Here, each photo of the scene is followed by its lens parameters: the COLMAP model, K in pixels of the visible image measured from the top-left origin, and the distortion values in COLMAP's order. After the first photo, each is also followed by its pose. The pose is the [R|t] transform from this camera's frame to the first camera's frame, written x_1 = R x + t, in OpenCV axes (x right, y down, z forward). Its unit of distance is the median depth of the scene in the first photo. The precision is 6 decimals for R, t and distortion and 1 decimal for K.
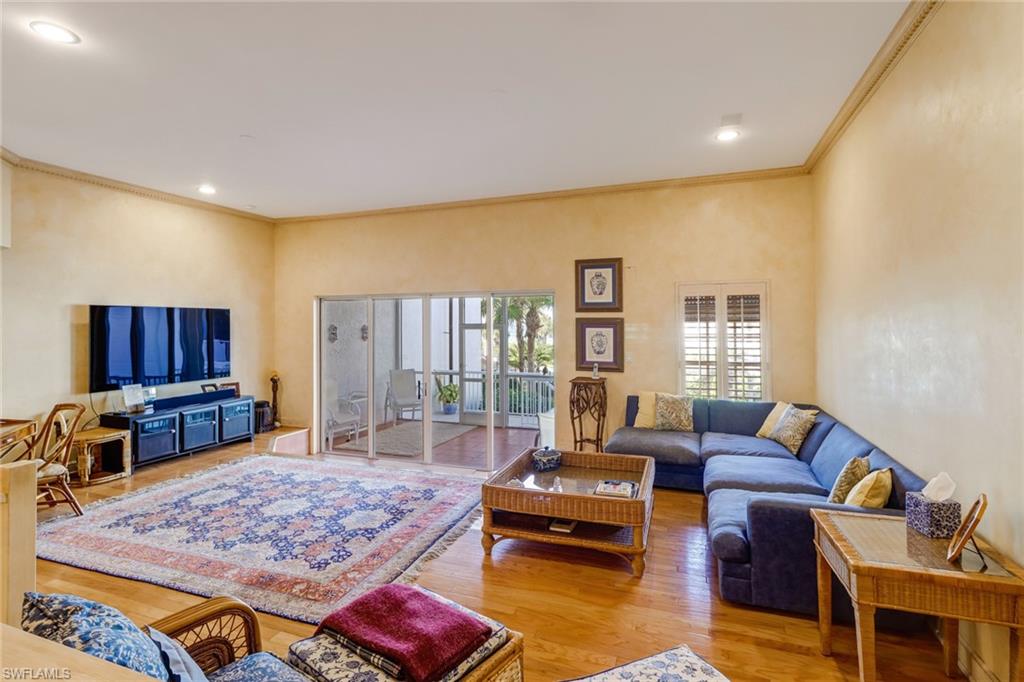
lens RADIAL K [[492.4, 0, 515.0], [0, 492.4, 333.6], [0, 0, 1]] dist [0.001803, -0.000233]
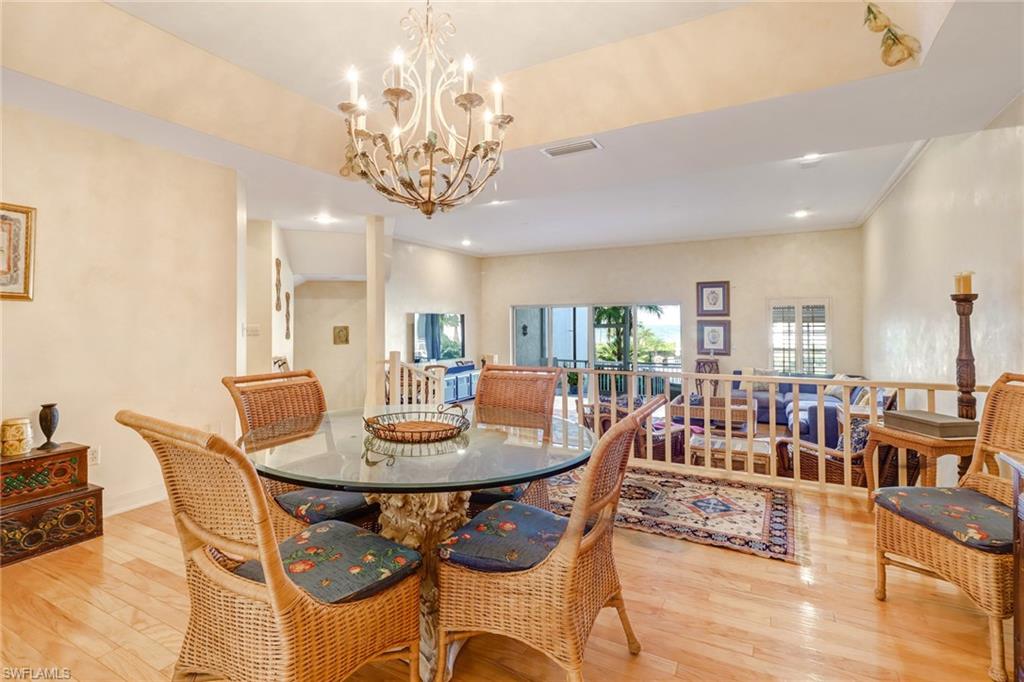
lens RADIAL K [[492.4, 0, 510.0], [0, 492.4, 332.3], [0, 0, 1]] dist [0.001803, -0.000233]
pose [[0.990687, 0.001681, -0.136147, -0.265869], [-0.001902, 0.999997, -0.001492, 0.010083], [0.136144, 0.001737, 0.990688, -0.648687]]
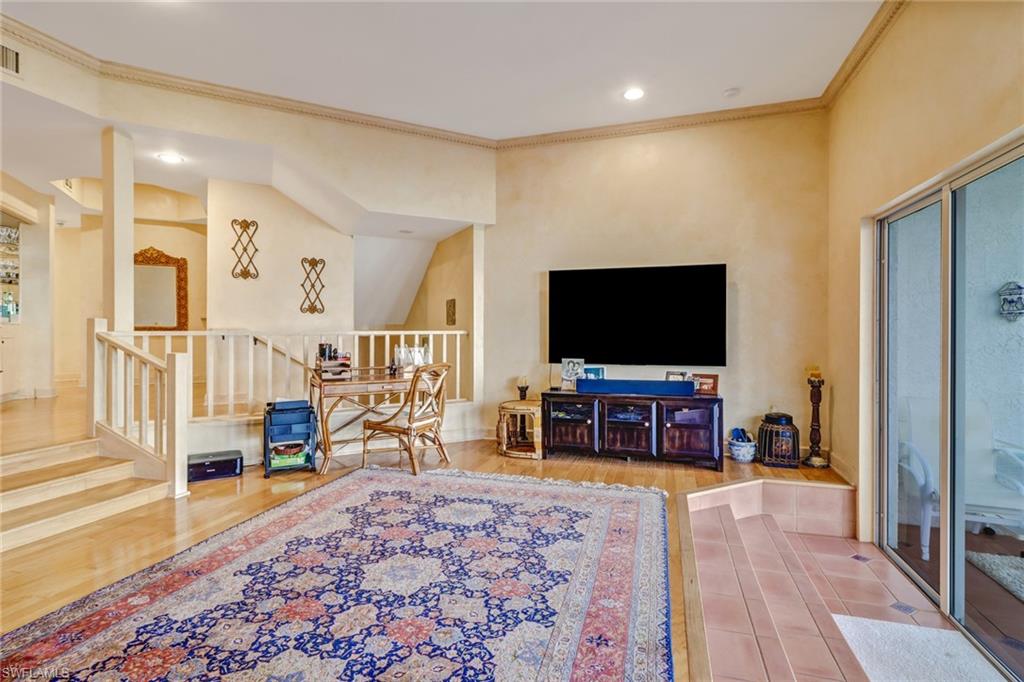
lens RADIAL K [[492.4, 0, 512.7], [0, 492.4, 330.4], [0, 0, 1]] dist [0.001803, -0.000233]
pose [[0.055852, 0.009086, -0.998398, 0.081199], [-0.018529, 0.999796, 0.008062, 0.047599], [0.998267, 0.018049, 0.056009, 0.811162]]
